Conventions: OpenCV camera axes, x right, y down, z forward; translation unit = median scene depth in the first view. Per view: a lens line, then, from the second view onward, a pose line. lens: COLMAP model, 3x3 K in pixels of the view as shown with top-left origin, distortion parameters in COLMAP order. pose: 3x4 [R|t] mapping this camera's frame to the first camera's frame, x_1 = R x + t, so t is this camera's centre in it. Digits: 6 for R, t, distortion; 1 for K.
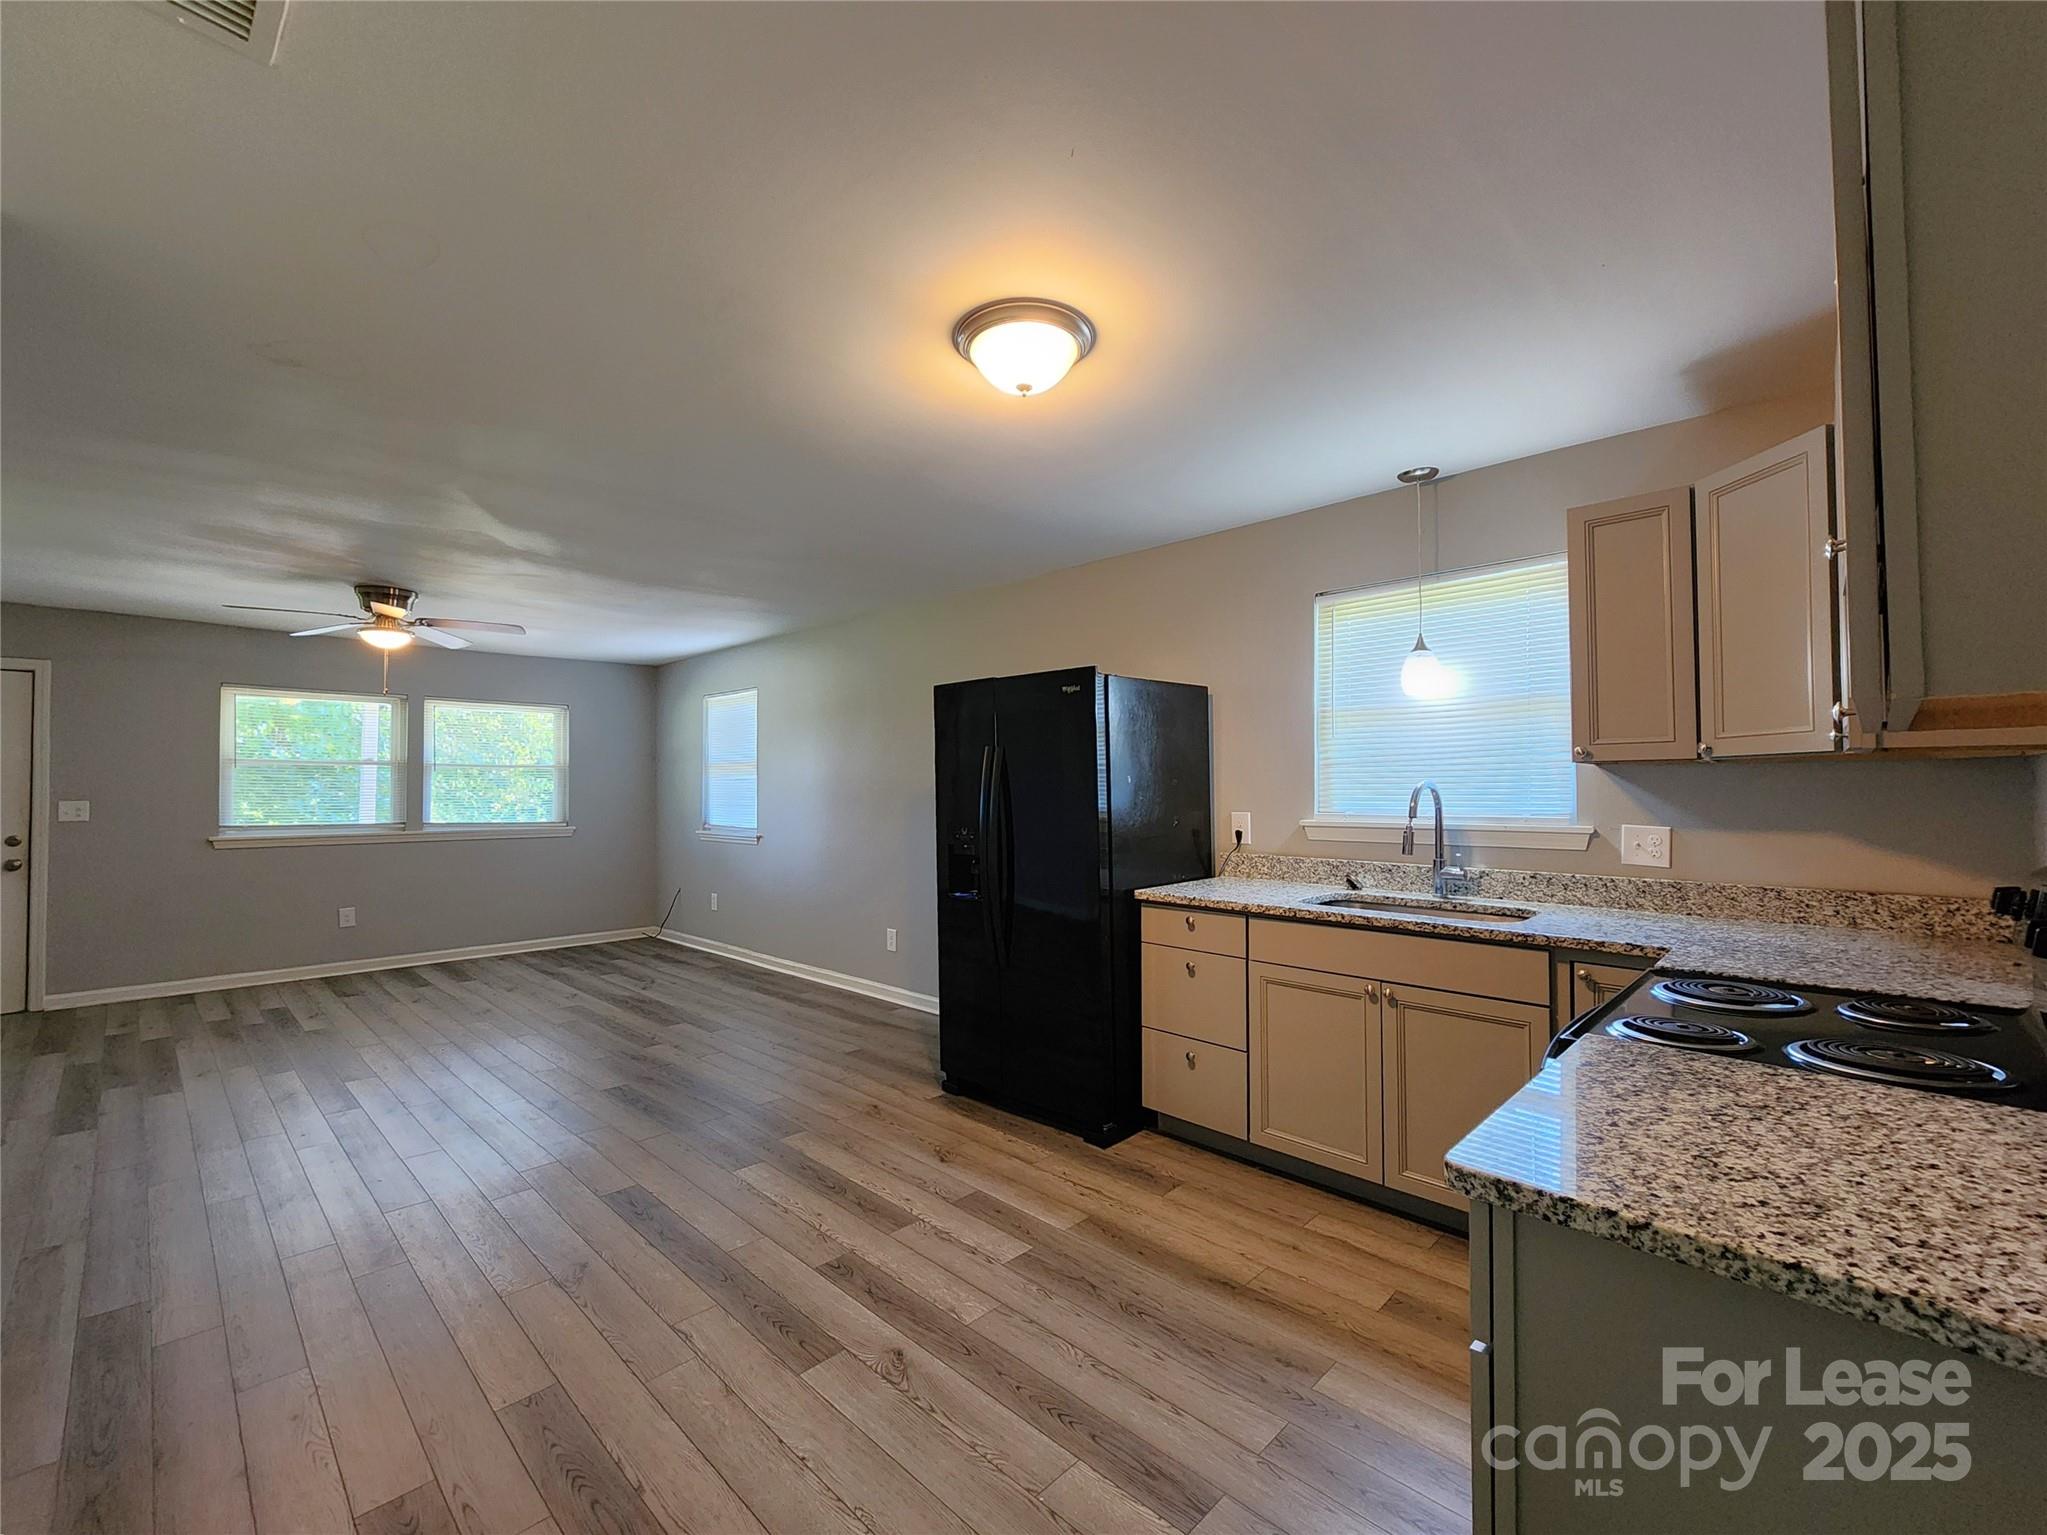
lens RADIAL K [[852.2, 0, 1006.7], [0, 852.2, 767.2], [0, 0, 1]] dist [0.000042, -0.000395]
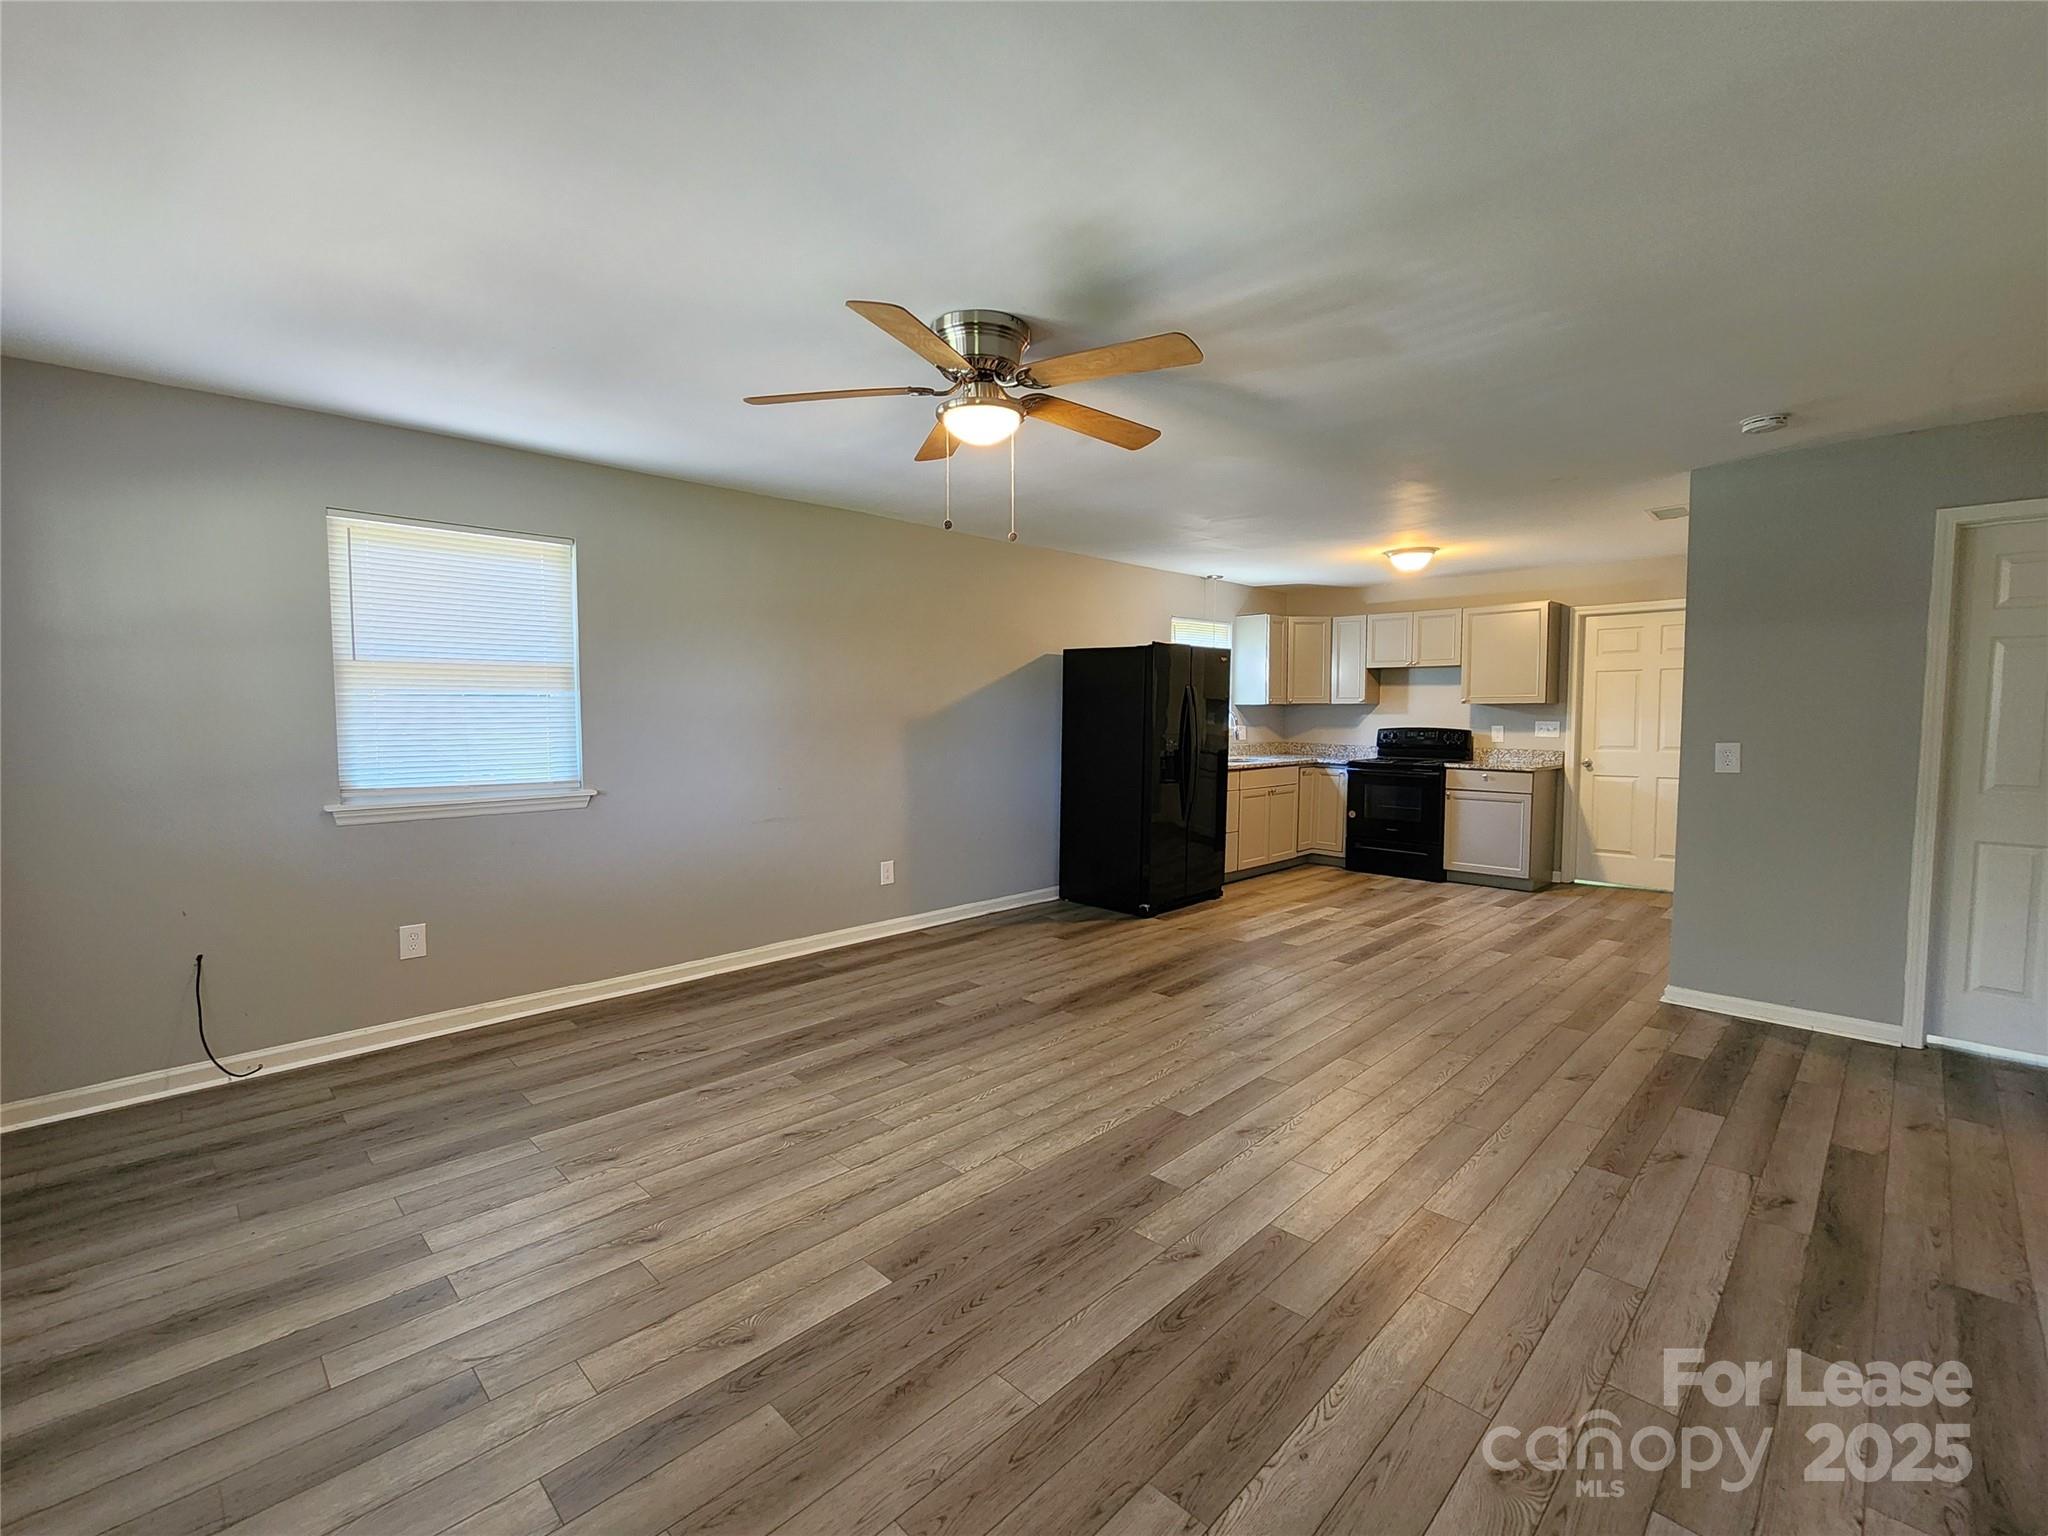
lens RADIAL K [[883.2, 0, 1024.0], [0, 883.2, 768.0], [0, 0, 1]] dist [0.001902, 0.000257]
pose [[0.026175, -0.065911, 0.997482, -1.557450], [-0.024279, 0.997488, 0.066548, 0.020832], [-0.999362, -0.025959, 0.024509, 1.152952]]
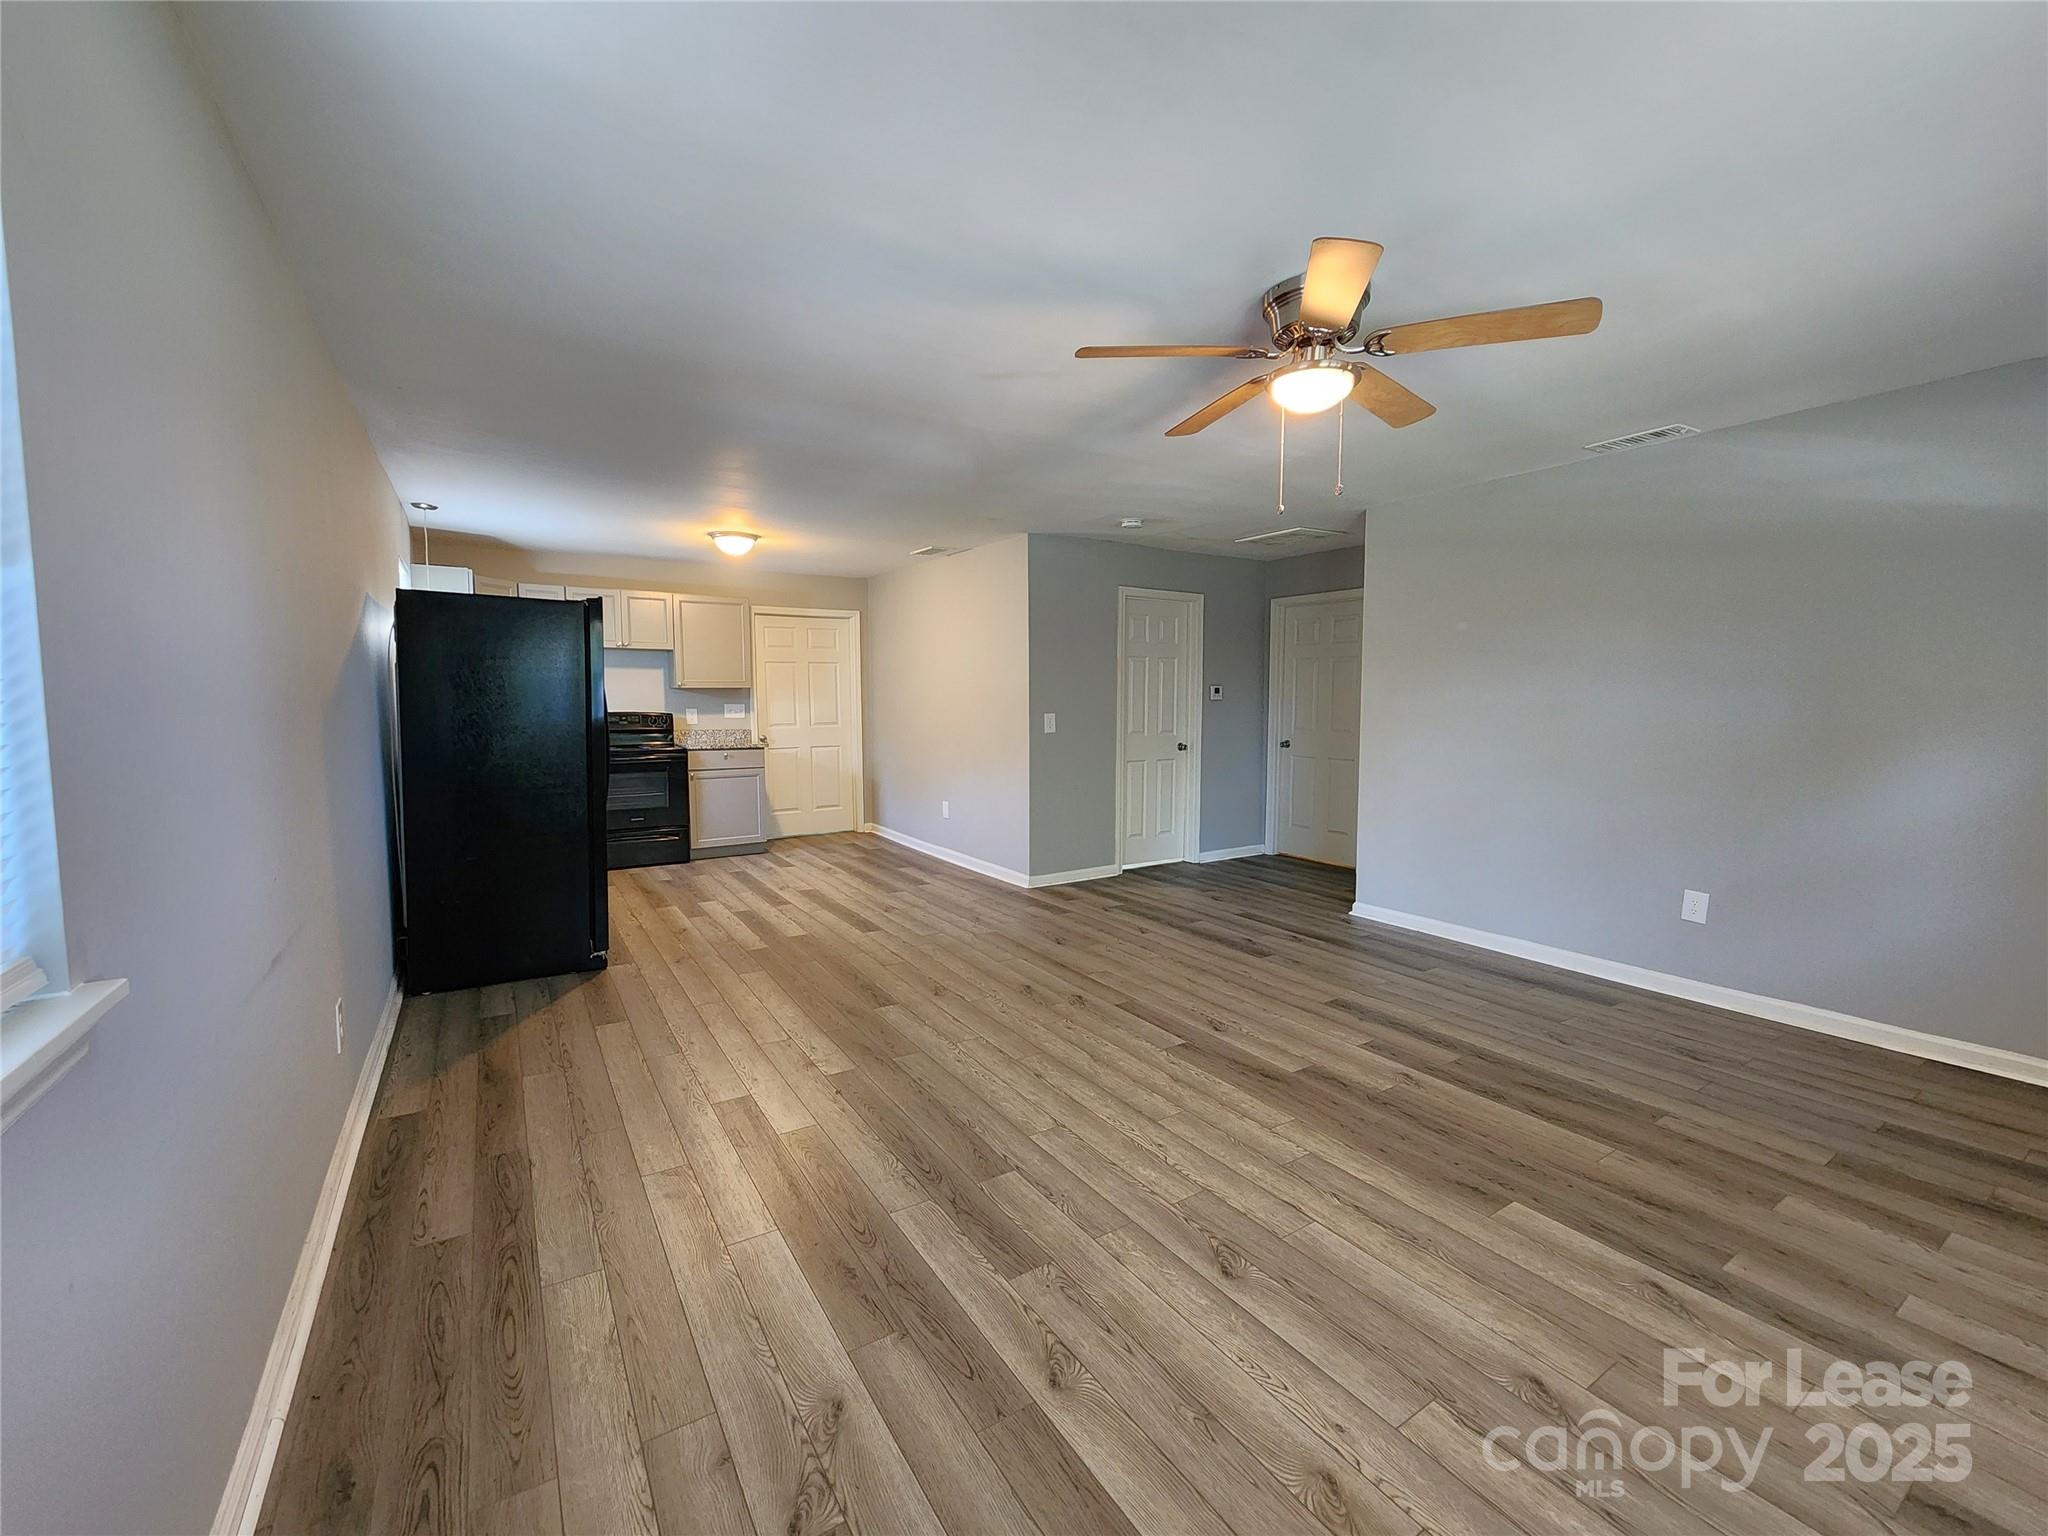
lens RADIAL K [[852.6, 0, 1007.1], [0, 852.6, 767.7], [0, 0, 1]] dist [0.000042, -0.000395]
pose [[-0.969622, -0.019859, 0.243801, -0.822601], [-0.006630, 0.998466, 0.054966, 0.054051], [-0.244519, 0.051680, -0.968266, 1.881613]]
